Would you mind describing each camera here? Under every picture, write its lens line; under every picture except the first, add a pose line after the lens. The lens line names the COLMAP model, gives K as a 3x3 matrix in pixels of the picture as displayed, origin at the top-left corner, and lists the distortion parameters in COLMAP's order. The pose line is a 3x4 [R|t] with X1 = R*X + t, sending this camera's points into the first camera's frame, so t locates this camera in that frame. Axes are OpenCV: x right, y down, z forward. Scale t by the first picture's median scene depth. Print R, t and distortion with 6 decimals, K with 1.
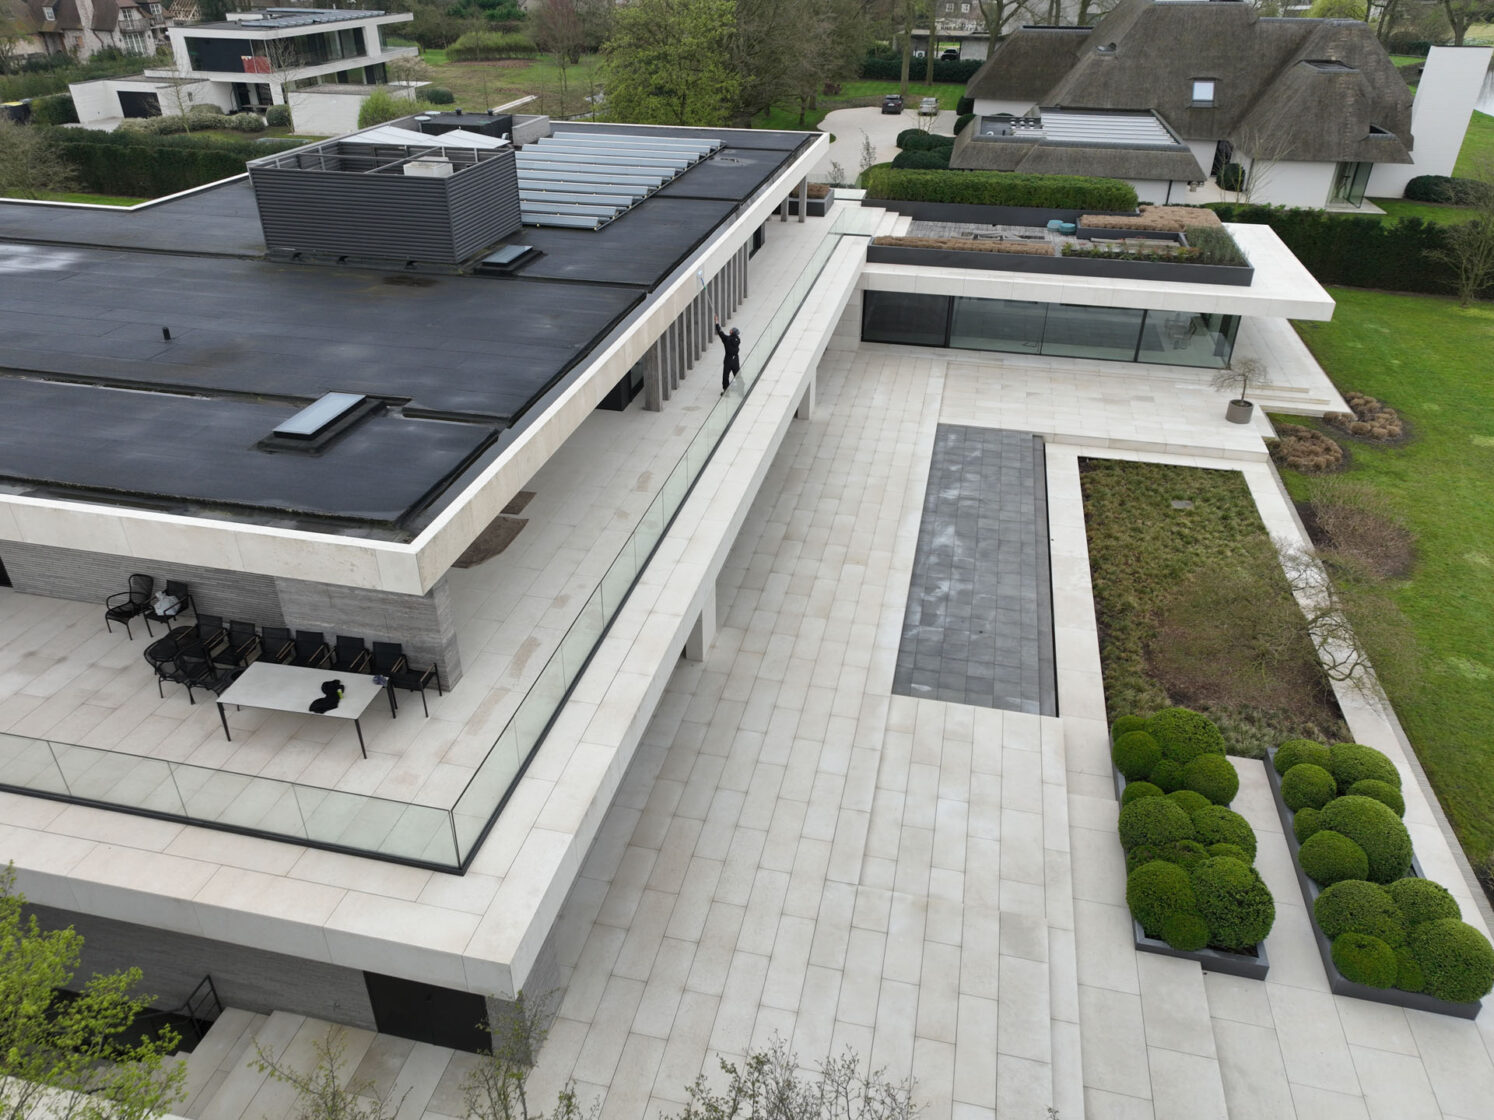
lens RADIAL K [[1053.9, 0, 740.0], [0, 1053.9, 555.4], [0, 0, 1]] dist [0.001877, 0.014830]
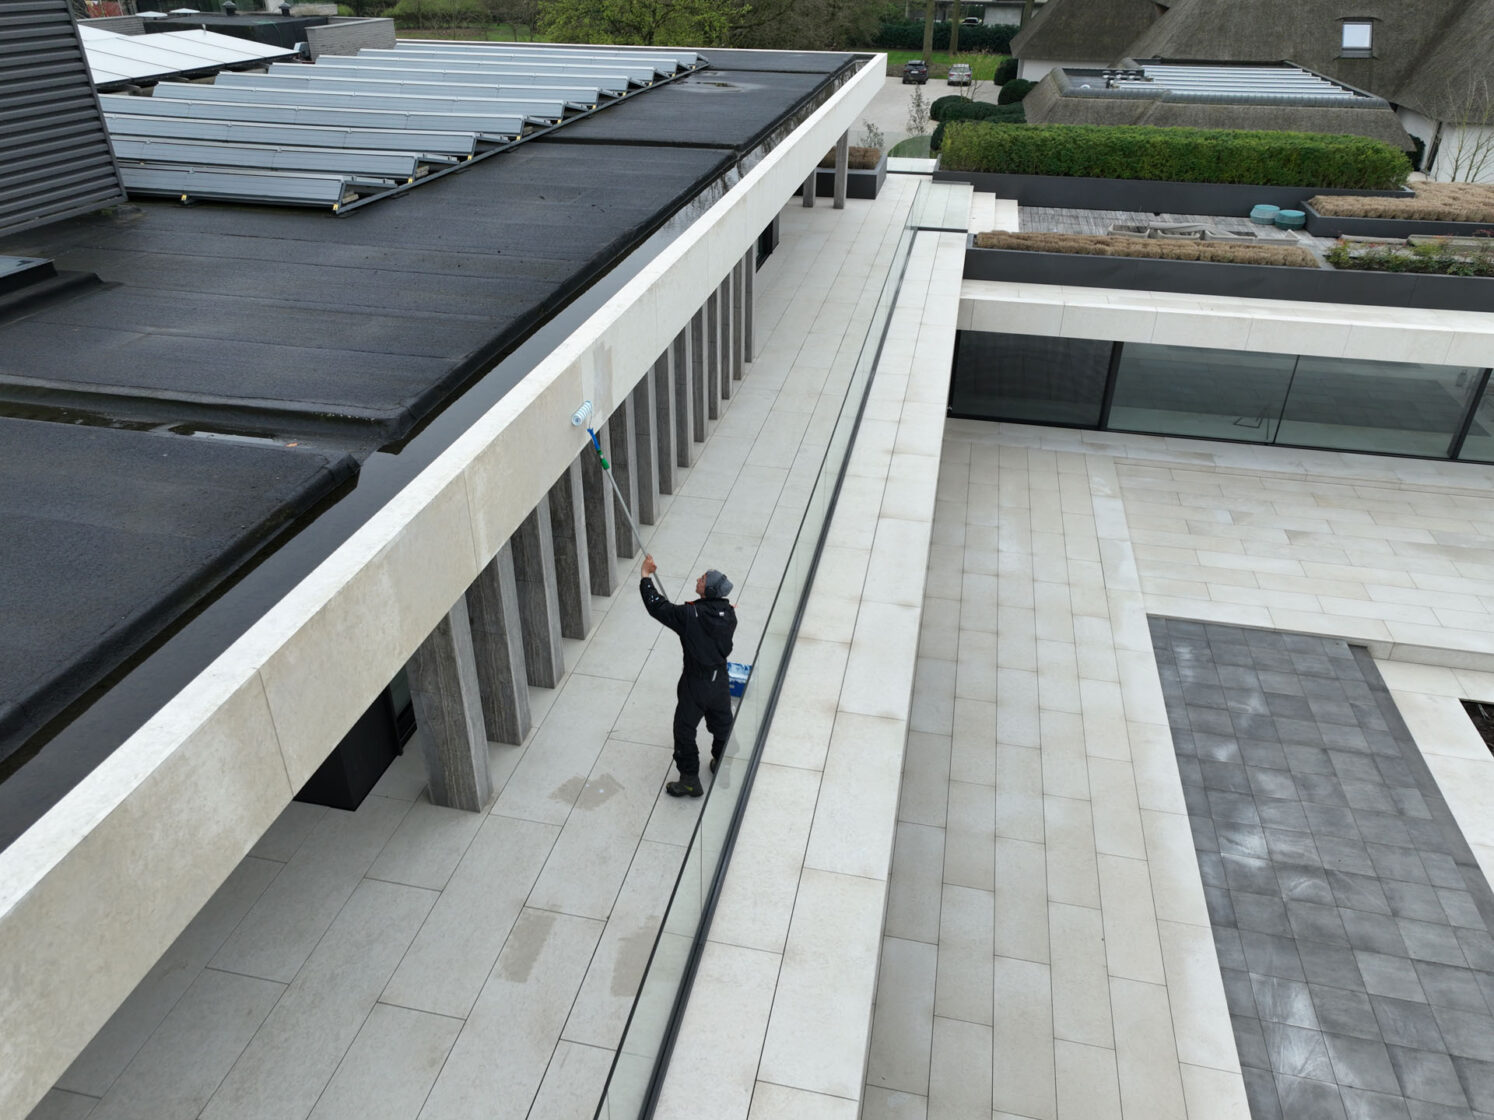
lens RADIAL K [[1053.9, 0, 753.2], [0, 1053.9, 564.7], [0, 0, 1]] dist [0.001877, 0.014830]
pose [[0.999775, -0.006377, 0.020248, -0.002559], [0.006181, 0.999934, 0.009692, -0.135726], [-0.020309, -0.009565, 0.999748, 0.452743]]
